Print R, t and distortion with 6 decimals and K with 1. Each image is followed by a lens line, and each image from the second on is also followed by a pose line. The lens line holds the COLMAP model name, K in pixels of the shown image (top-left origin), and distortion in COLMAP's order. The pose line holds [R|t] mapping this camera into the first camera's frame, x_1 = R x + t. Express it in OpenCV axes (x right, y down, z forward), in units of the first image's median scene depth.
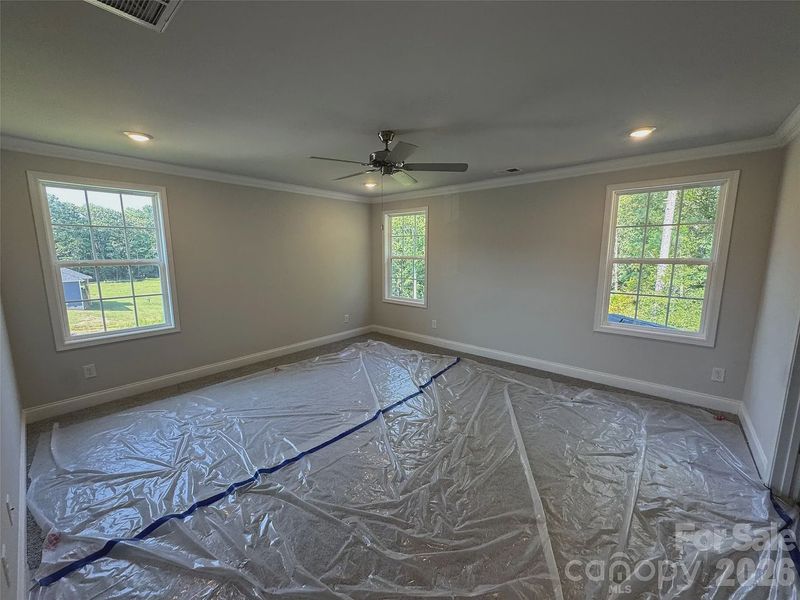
lens RADIAL K [[322.3, 0, 399.0], [0, 322.3, 300.6], [0, 0, 1]] dist [-0.007673, 0.000035]
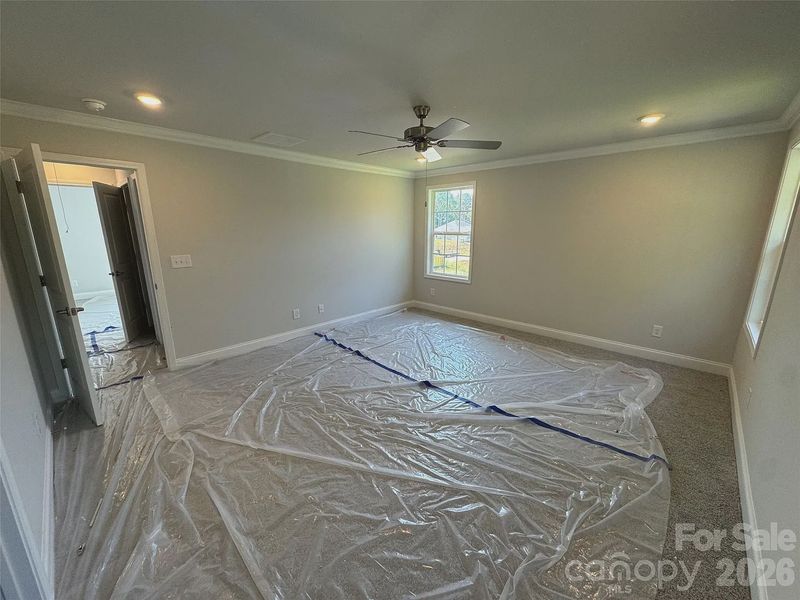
lens RADIAL K [[322.3, 0, 399.0], [0, 322.3, 300.6], [0, 0, 1]] dist [-0.007673, 0.000035]
pose [[-0.045435, 0.230088, -0.972109, 0.973016], [-0.154041, 0.959861, 0.234389, -0.154468], [0.987019, 0.160395, -0.008168, 0.937931]]
